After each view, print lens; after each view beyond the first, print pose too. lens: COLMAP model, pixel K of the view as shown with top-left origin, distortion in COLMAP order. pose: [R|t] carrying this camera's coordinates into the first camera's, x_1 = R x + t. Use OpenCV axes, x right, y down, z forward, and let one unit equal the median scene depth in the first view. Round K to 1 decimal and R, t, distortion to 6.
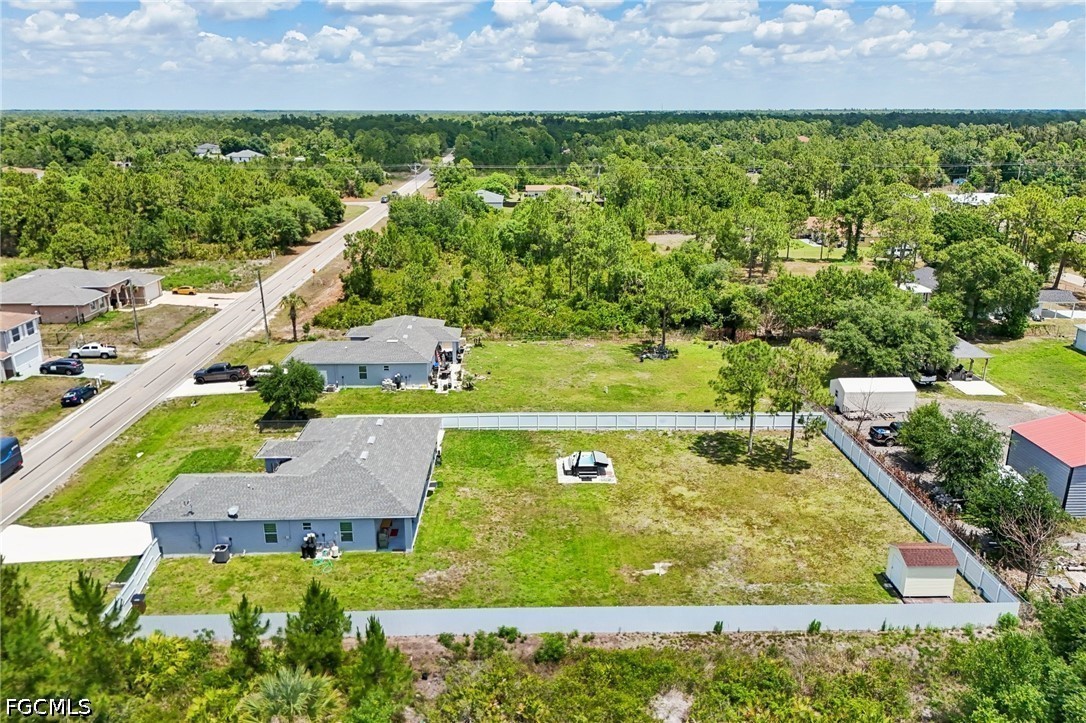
lens RADIAL K [[804.1, 0, 539.7], [0, 804.1, 358.1], [0, 0, 1]] dist [0.090090, -0.095182]
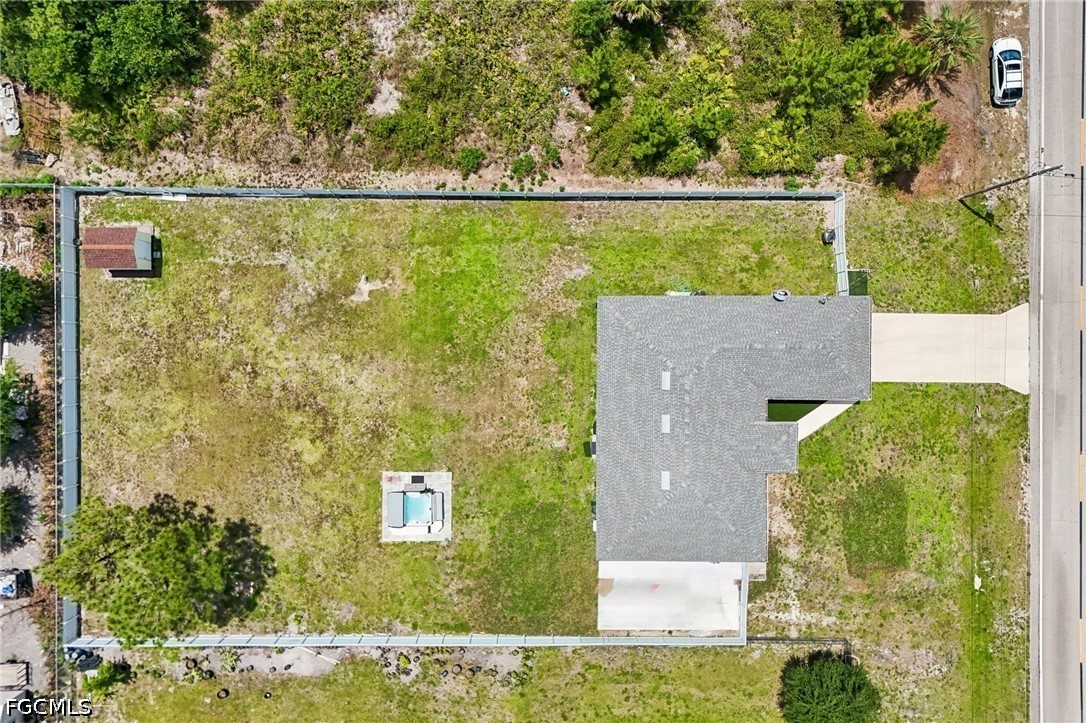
lens RADIAL K [[804.1, 0, 539.7], [0, 804.1, 358.1], [0, 0, 1]] dist [0.090090, -0.095182]
pose [[-0.999576, -0.028222, -0.007102, -0.054732], [0.001487, -0.293249, 0.956035, -0.558572], [-0.029064, 0.955619, 0.293167, 0.558464]]
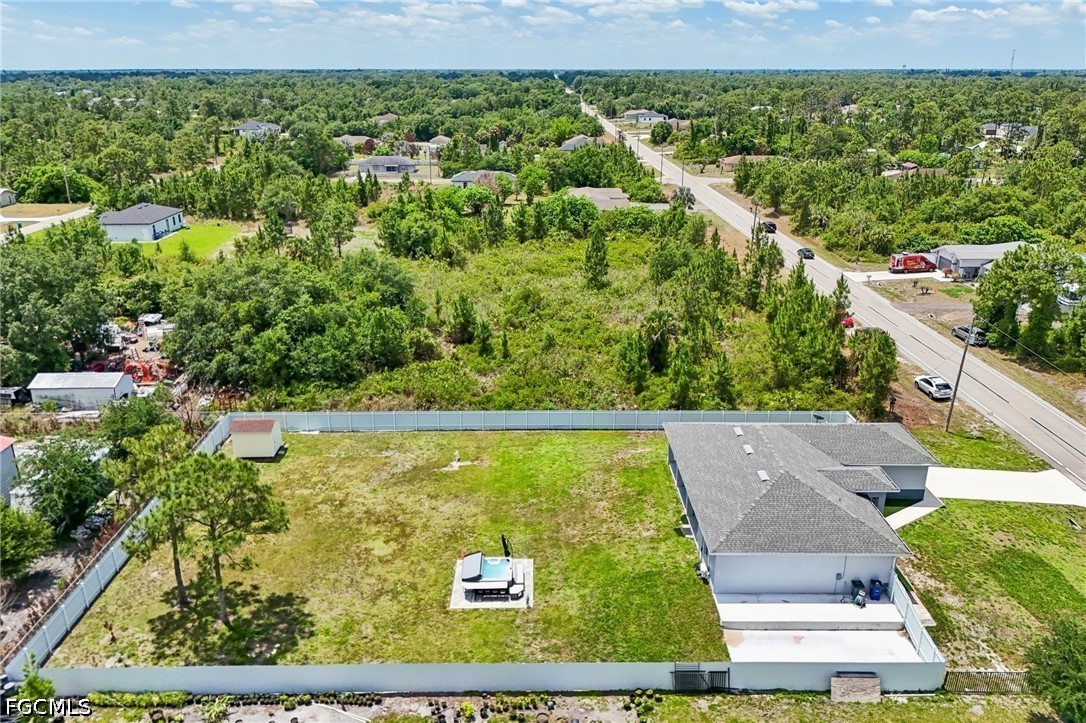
lens RADIAL K [[783.2, 0, 537.4], [0, 783.2, 362.8], [0, 0, 1]] dist [0.068965, -0.079157]
pose [[-0.999748, -0.001108, 0.022410, 0.001532], [0.012805, 0.791975, 0.610419, -0.404233], [-0.018424, 0.610552, -0.791762, 1.316134]]
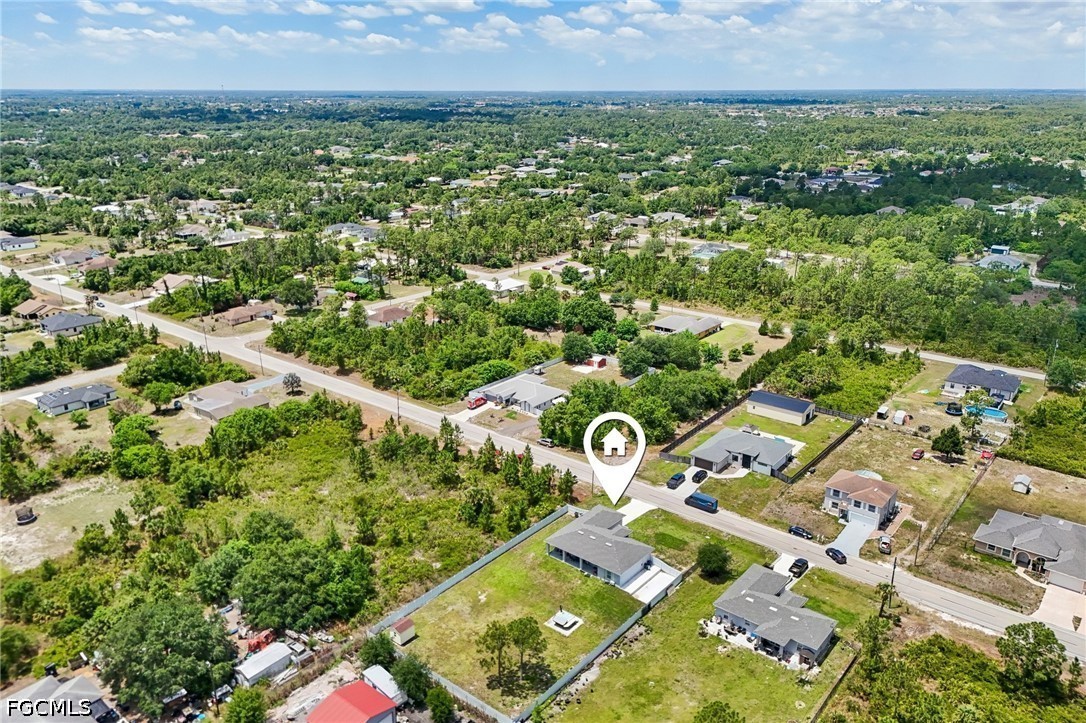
lens RADIAL K [[804.1, 0, 539.7], [0, 804.1, 358.1], [0, 0, 1]] dist [0.090090, -0.095182]
pose [[-0.658440, 0.245372, -0.711512, 1.231024], [-0.219197, 0.841863, 0.493173, -1.245580], [0.720006, 0.480686, -0.500531, 1.499179]]
